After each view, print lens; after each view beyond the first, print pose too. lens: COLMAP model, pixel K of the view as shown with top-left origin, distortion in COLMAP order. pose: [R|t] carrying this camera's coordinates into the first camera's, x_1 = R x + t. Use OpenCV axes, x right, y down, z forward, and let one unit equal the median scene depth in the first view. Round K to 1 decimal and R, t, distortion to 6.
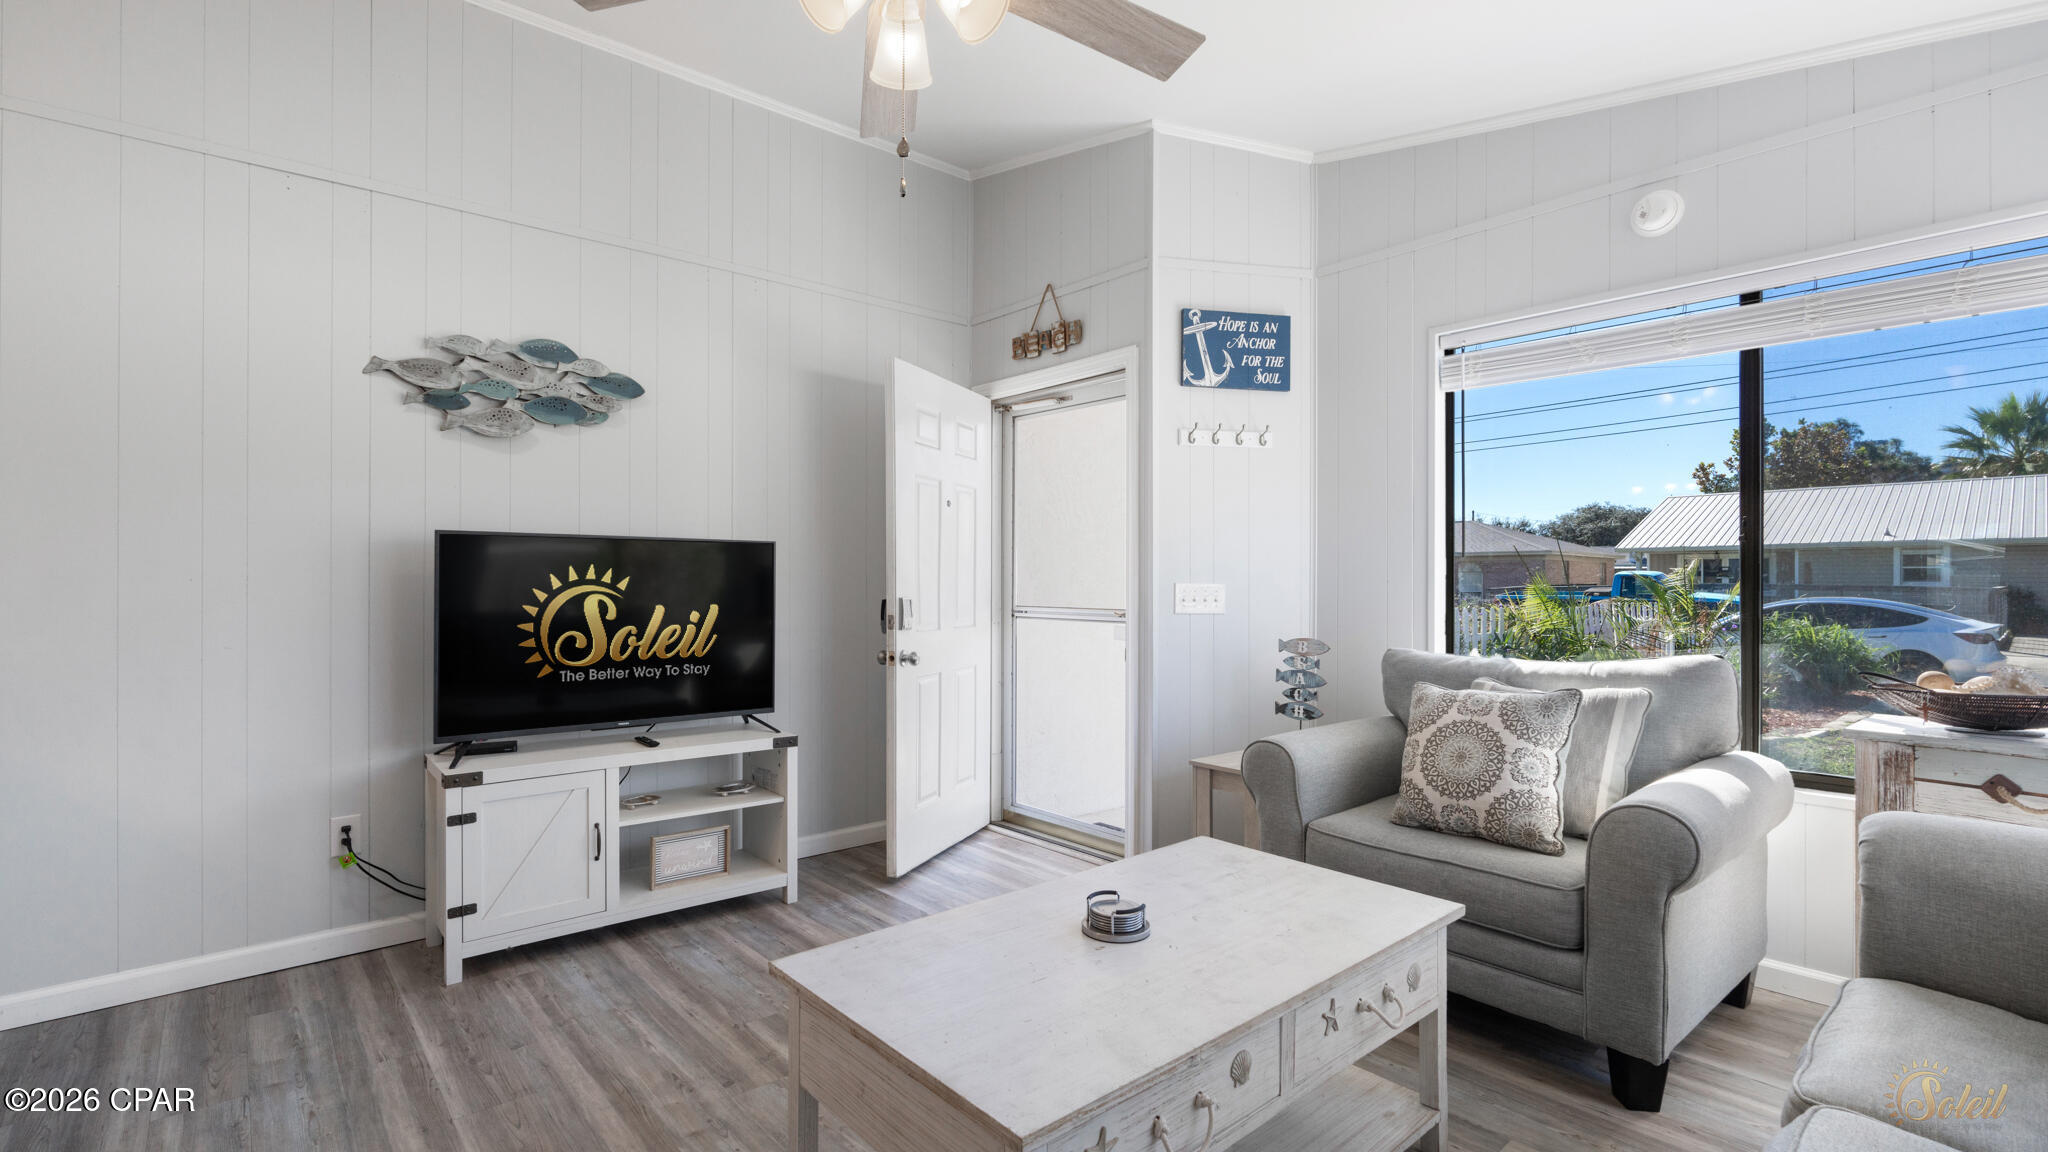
lens RADIAL K [[909.5, 0, 1019.1], [0, 909.5, 582.2], [0, 0, 1]] dist [-0.005568, 0.002375]
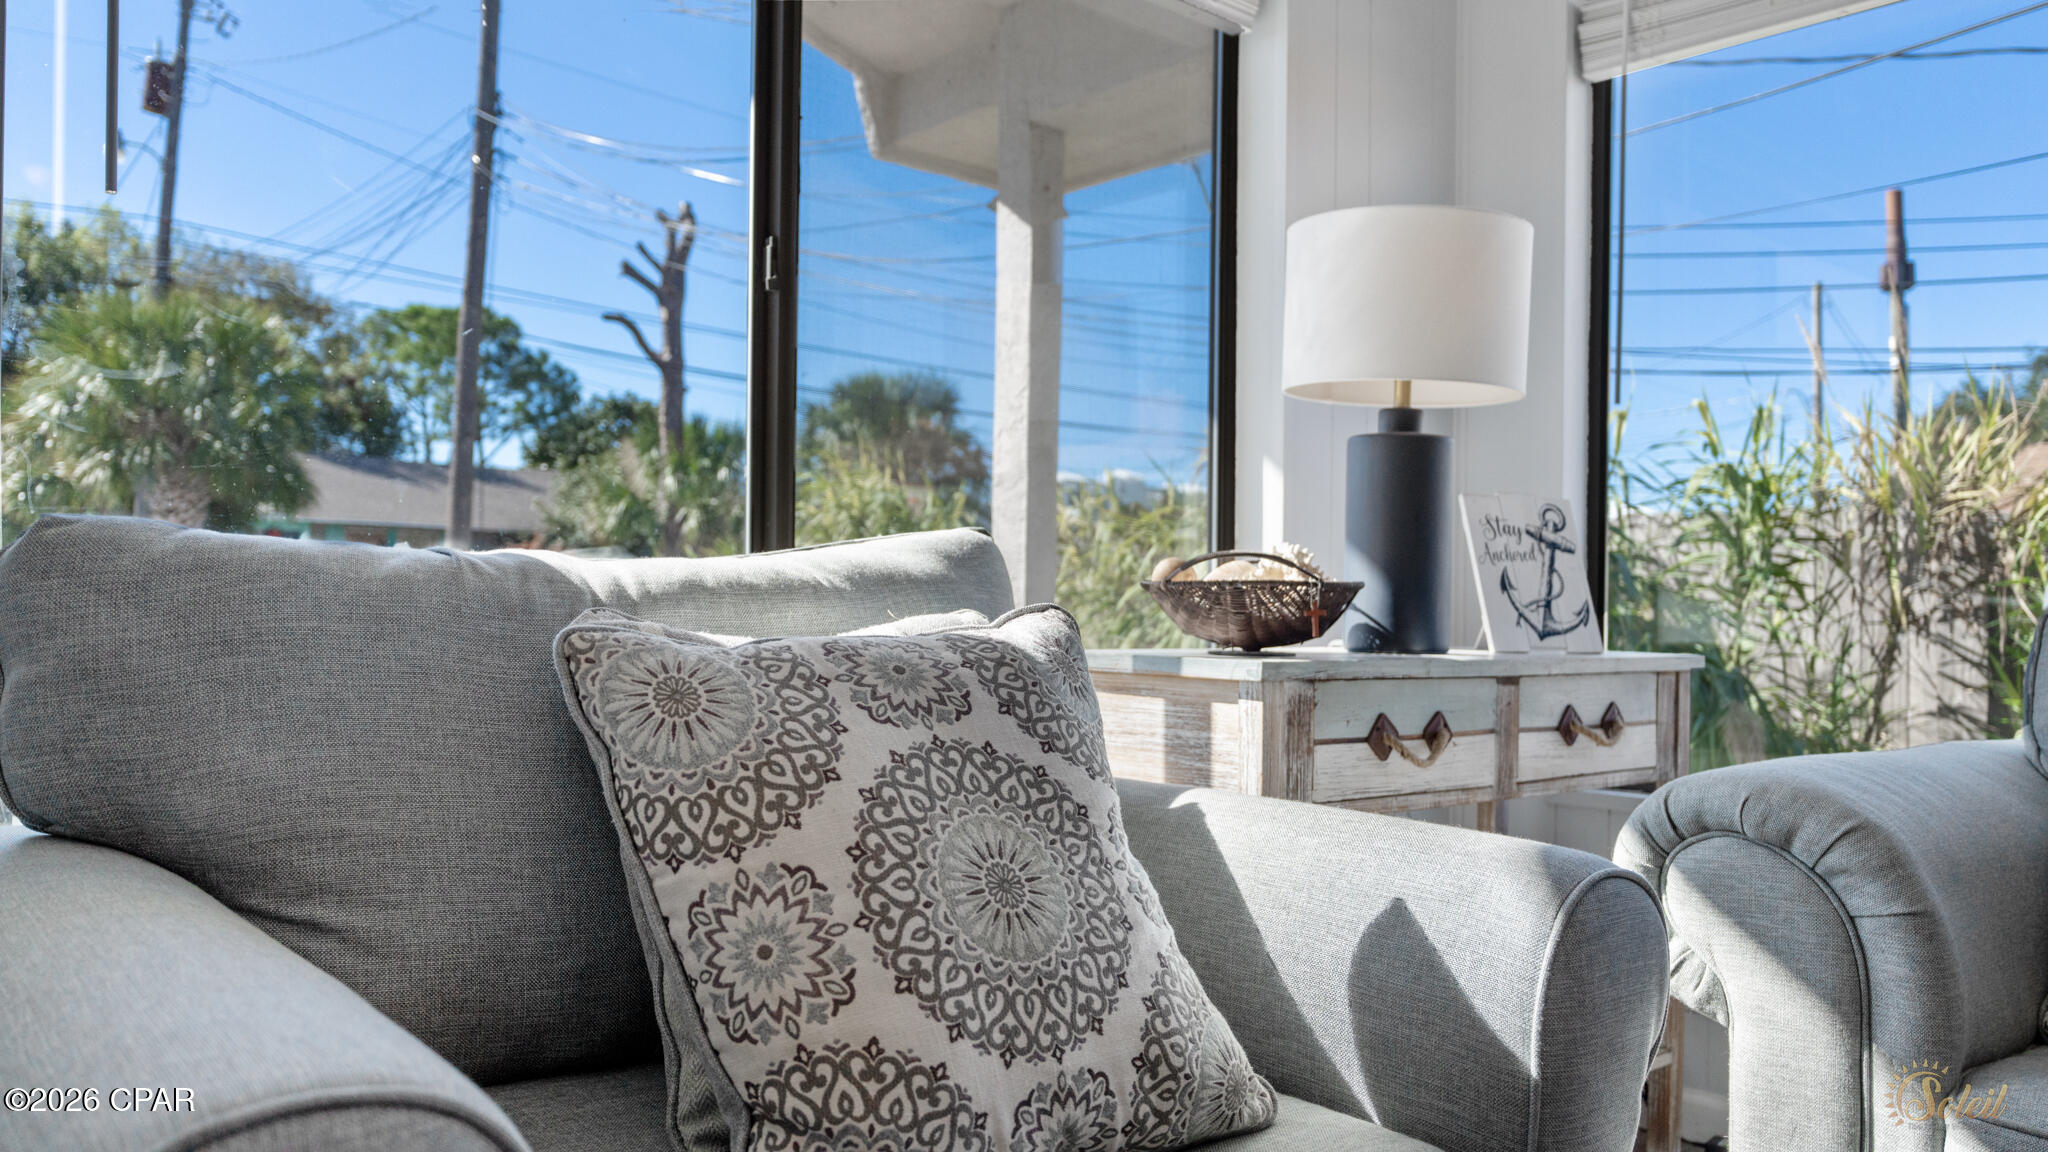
lens RADIAL K [[1595.5, 0, 1046.0], [0, 1595.5, 578.6], [0, 0, 1]] dist [0.007316, -0.011276]
pose [[-0.032280, 0.016200, 0.999348, 0.034698], [-0.015920, 0.999733, -0.016720, 0.086471], [-0.999352, -0.016449, -0.032013, 0.754265]]
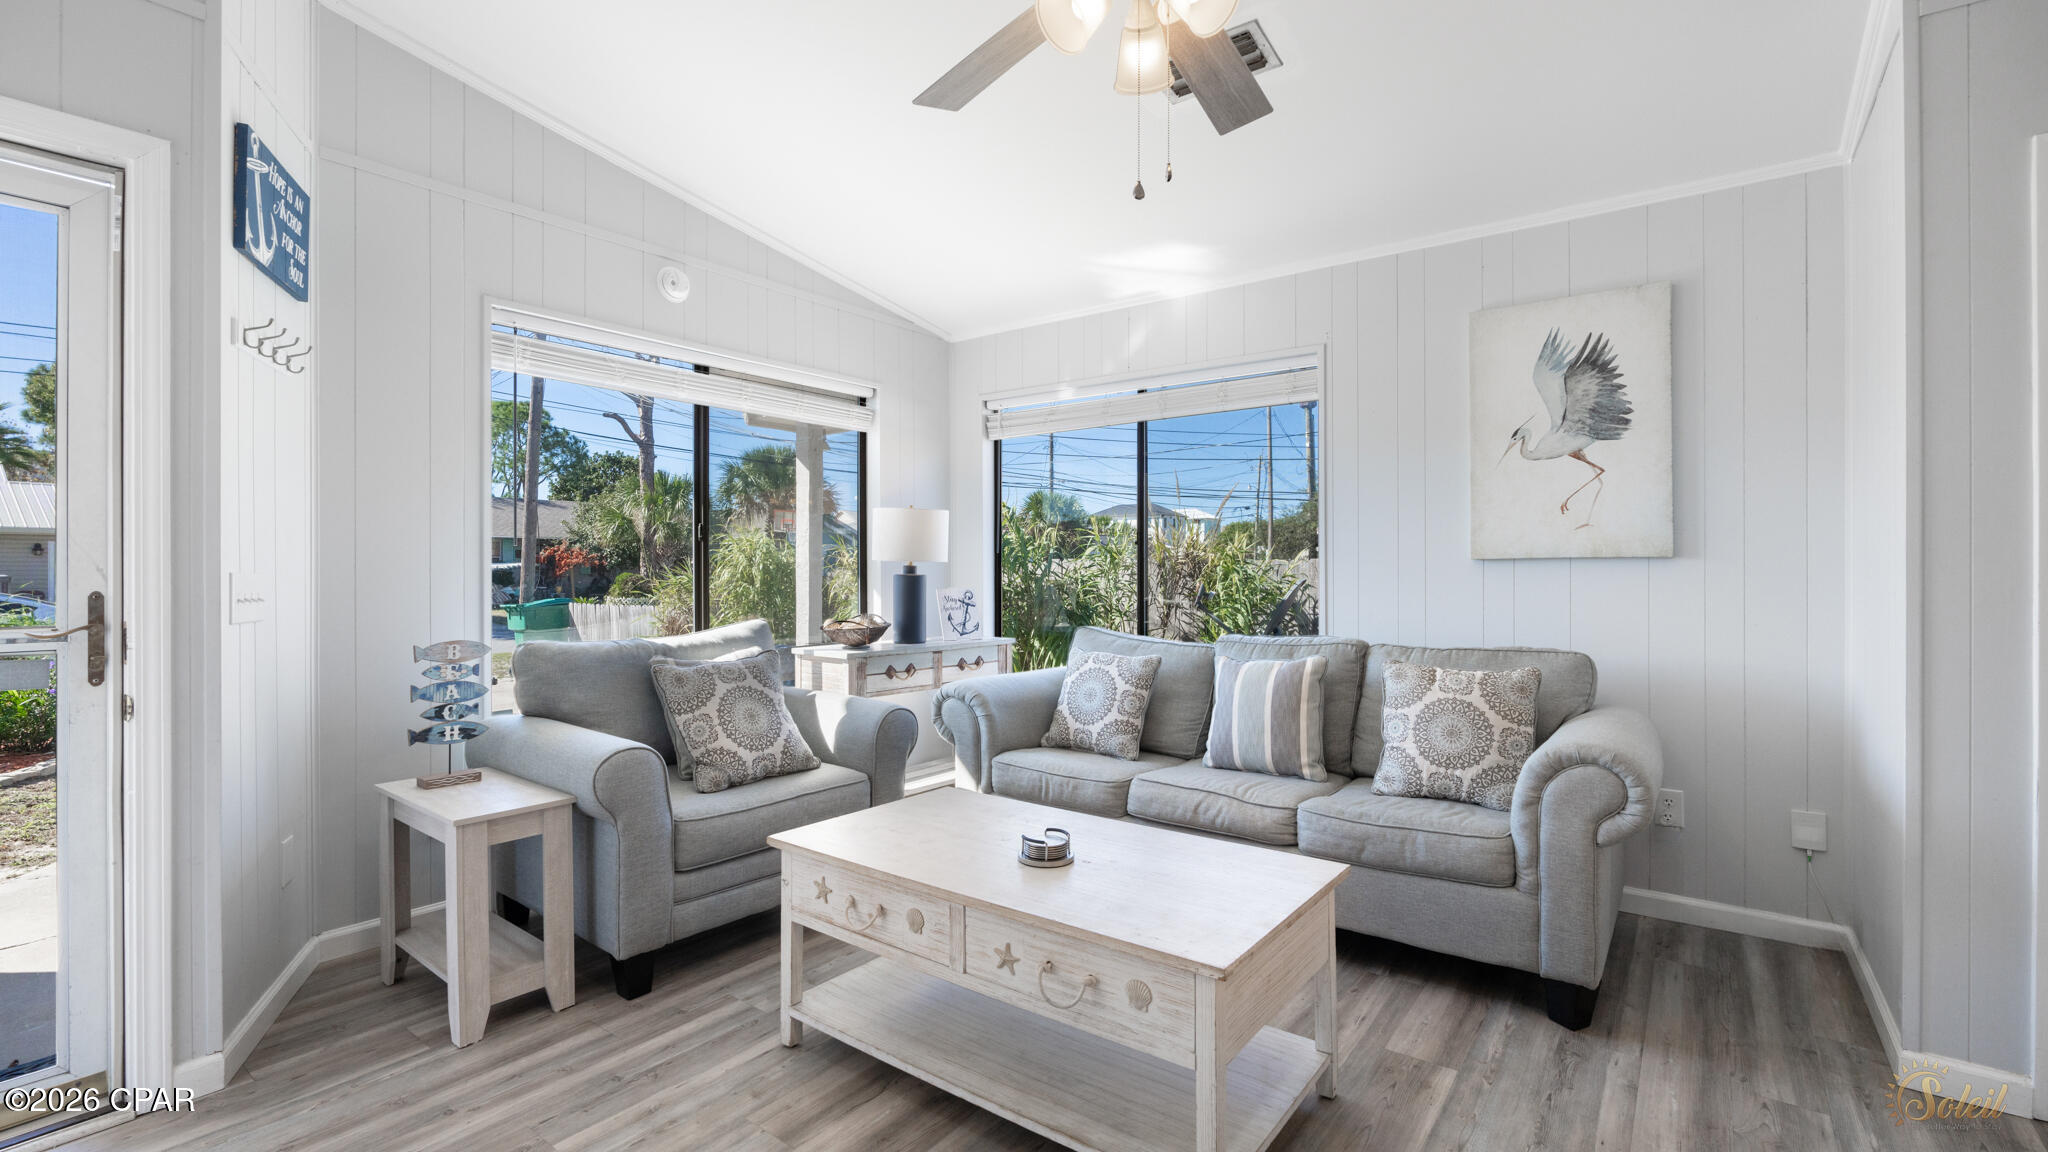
lens RADIAL K [[909.5, 0, 1043.0], [0, 909.5, 563.5], [0, 0, 1]] dist [-0.005568, 0.002375]
pose [[-0.212271, 0.007129, 0.977185, -0.578124], [0.000662, 0.999974, -0.007151, -0.000471], [-0.977211, -0.000871, -0.212270, 0.660392]]
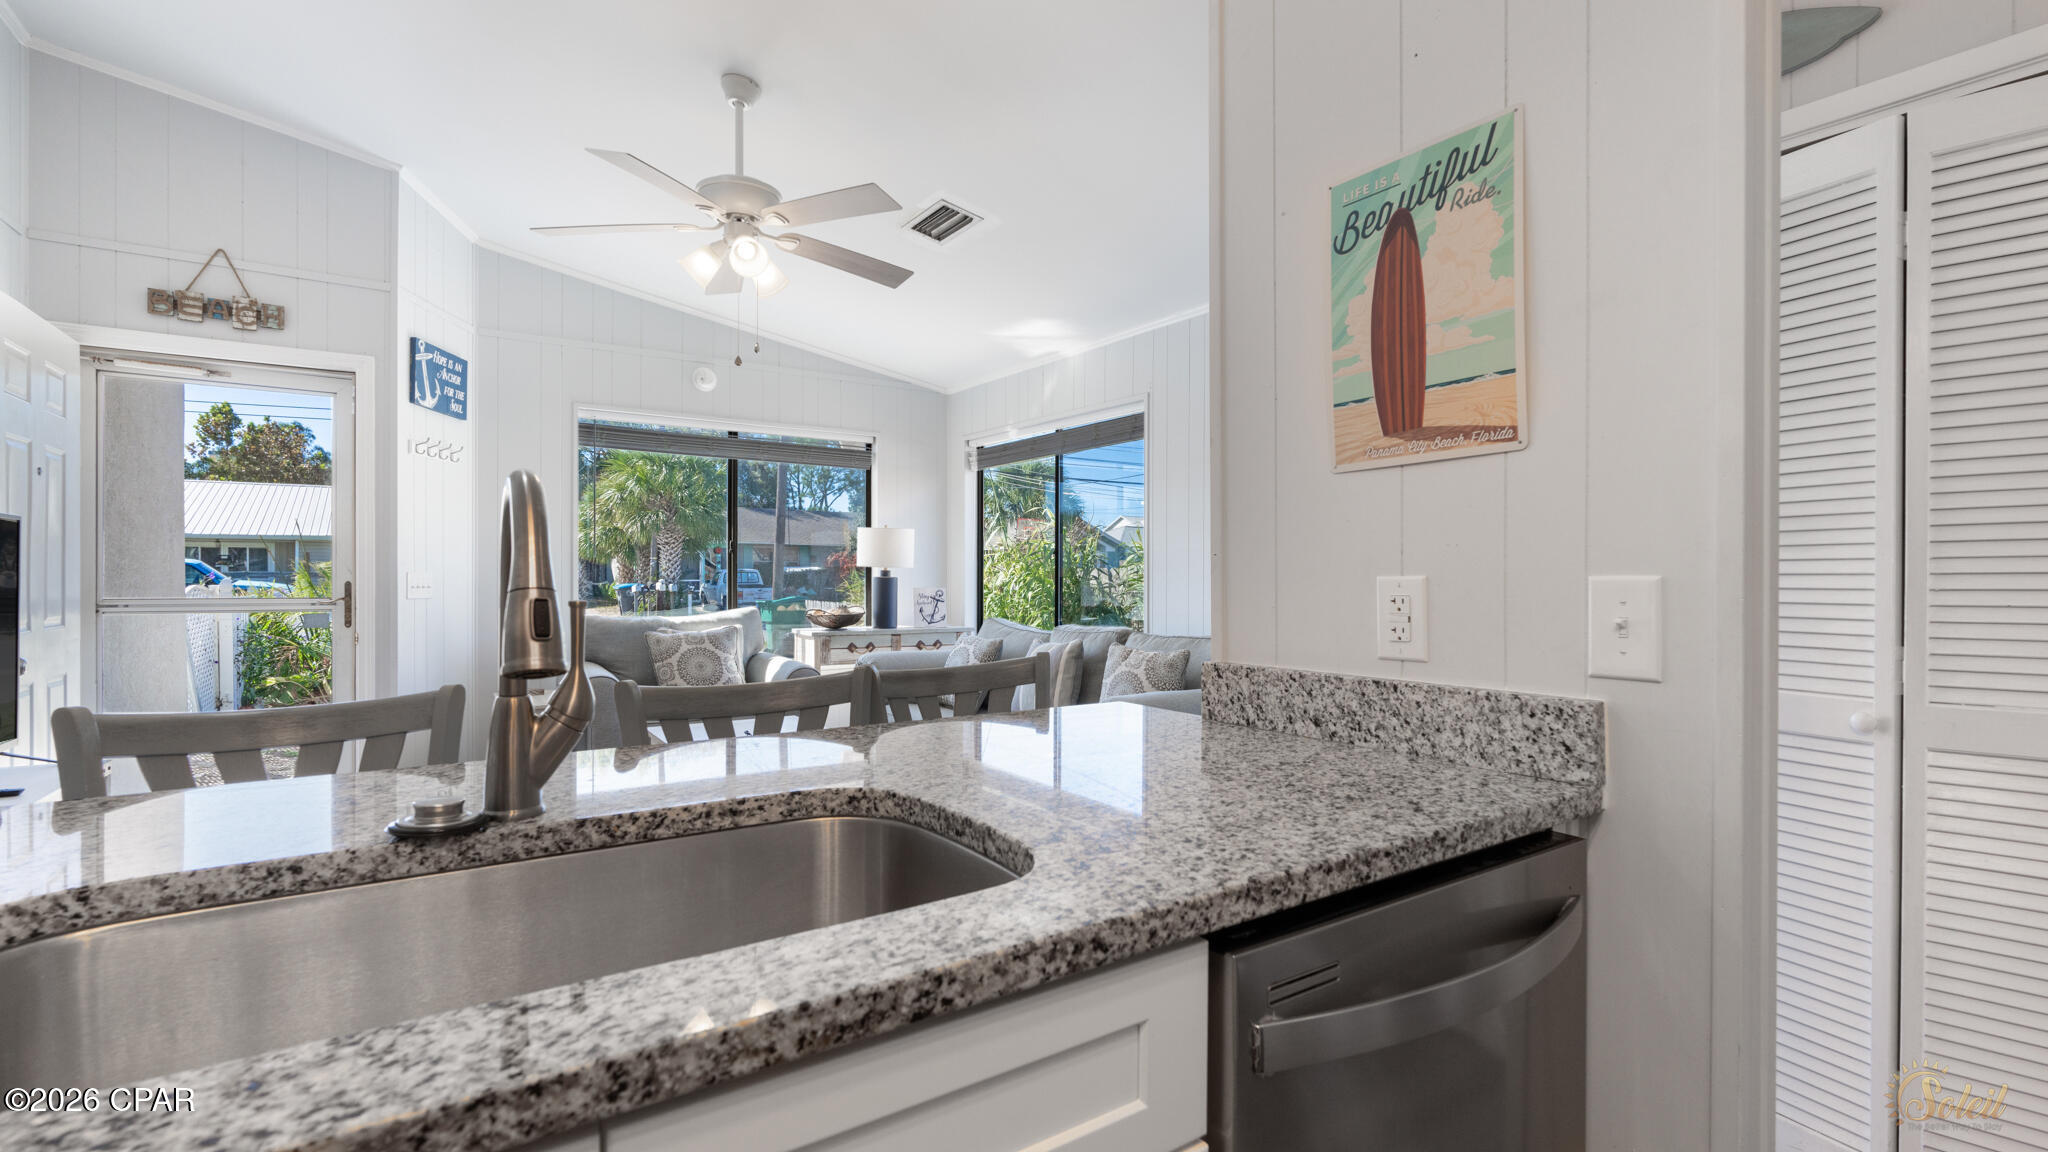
lens RADIAL K [[909.5, 0, 1021.8], [0, 909.5, 571.7], [0, 0, 1]] dist [-0.005568, 0.002375]
pose [[0.112045, 0.002949, 0.993699, -0.972028], [-0.004118, 0.999988, -0.002504, -0.000482], [-0.993695, -0.003812, 0.112056, 0.103419]]
